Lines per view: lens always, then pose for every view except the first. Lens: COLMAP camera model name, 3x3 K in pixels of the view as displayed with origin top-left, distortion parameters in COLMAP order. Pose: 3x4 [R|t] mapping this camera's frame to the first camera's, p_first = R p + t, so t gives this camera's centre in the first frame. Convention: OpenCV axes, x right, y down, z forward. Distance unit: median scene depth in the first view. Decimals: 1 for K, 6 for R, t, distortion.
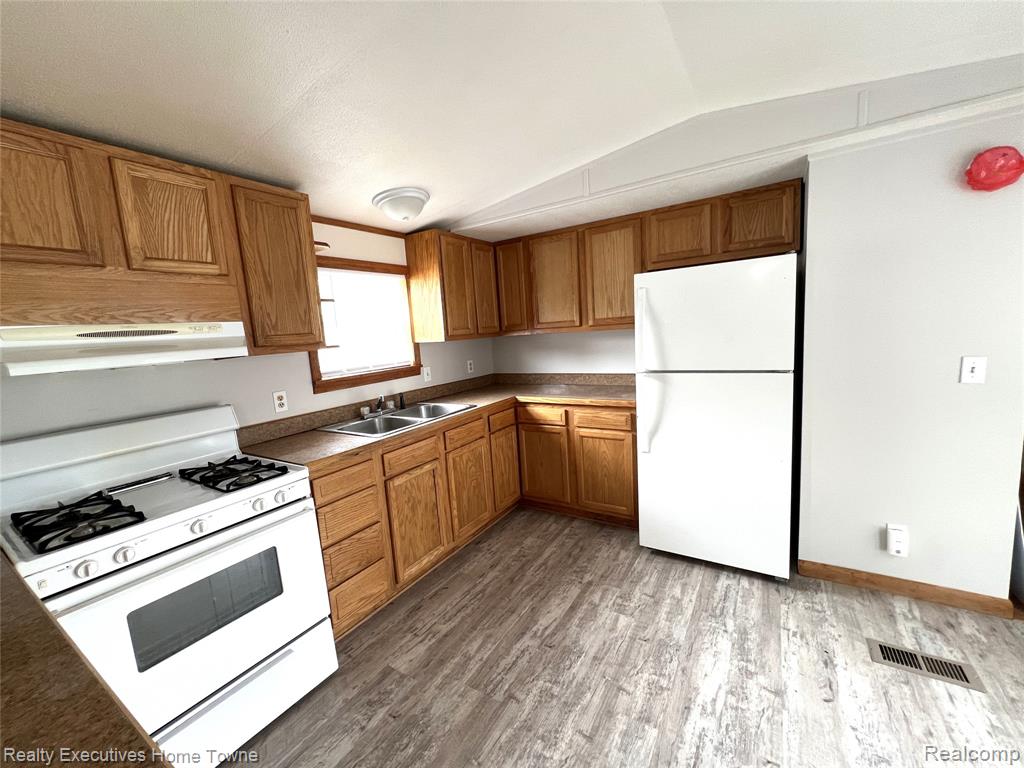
lens RADIAL K [[410.5, 0, 511.6], [0, 410.5, 383.6], [0, 0, 1]] dist [-0.003647, 0.000613]
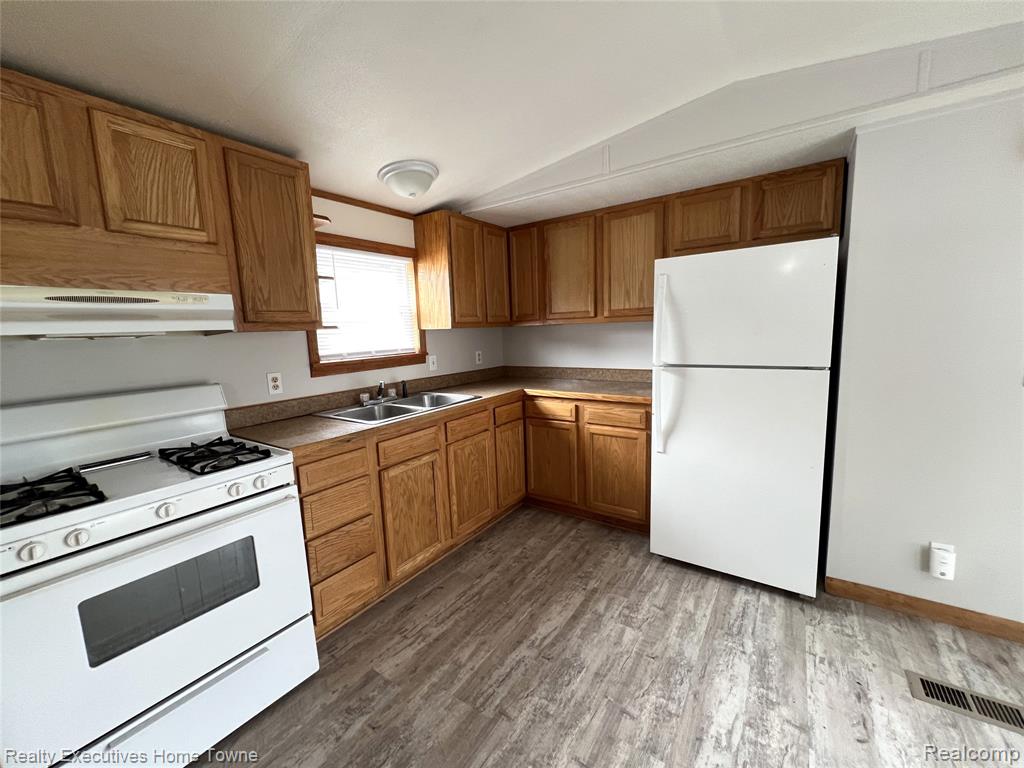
lens RADIAL K [[410.5, 0, 511.6], [0, 410.5, 383.2], [0, 0, 1]] dist [-0.003647, 0.000613]
pose [[0.998837, 0.034876, -0.033286, 0.020255], [-0.034773, 0.999388, 0.003673, 0.024581], [0.033394, -0.002512, 0.999439, 0.078832]]
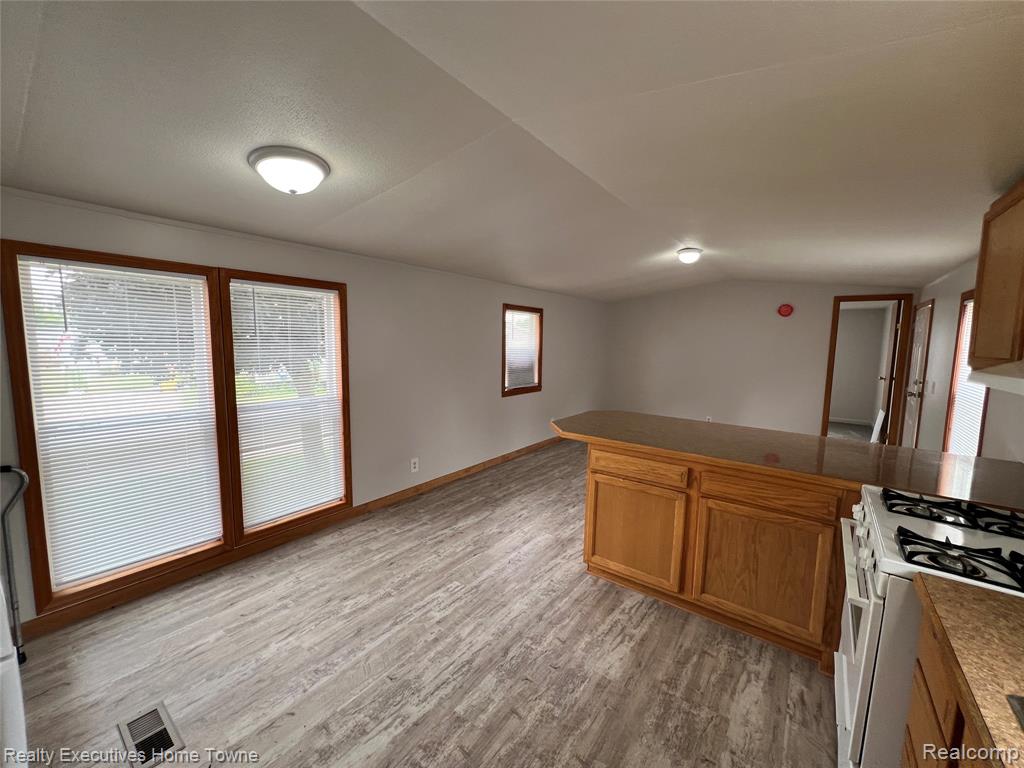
lens RADIAL K [[410.5, 0, 510.8], [0, 410.5, 384.2], [0, 0, 1]] dist [-0.003647, 0.000613]
pose [[-0.995692, 0.042145, 0.082589, 0.044902], [0.060129, 0.971532, 0.229150, -0.233092], [-0.070580, 0.233129, -0.969881, 1.409114]]
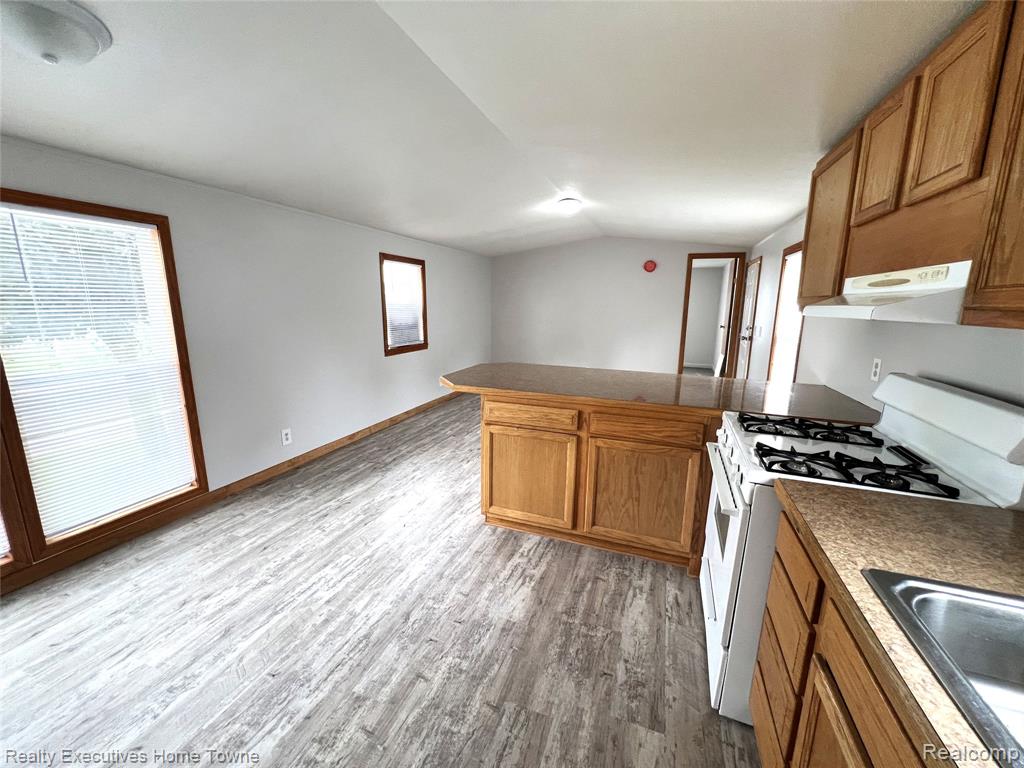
lens RADIAL K [[409.7, 0, 511.3], [0, 409.7, 383.6], [0, 0, 1]] dist [-0.002731, 0.000716]
pose [[-0.978076, 0.096060, -0.184768, 0.053943], [0.030174, 0.943263, 0.330672, -0.183141], [0.206049, 0.317847, -0.925482, 1.343307]]
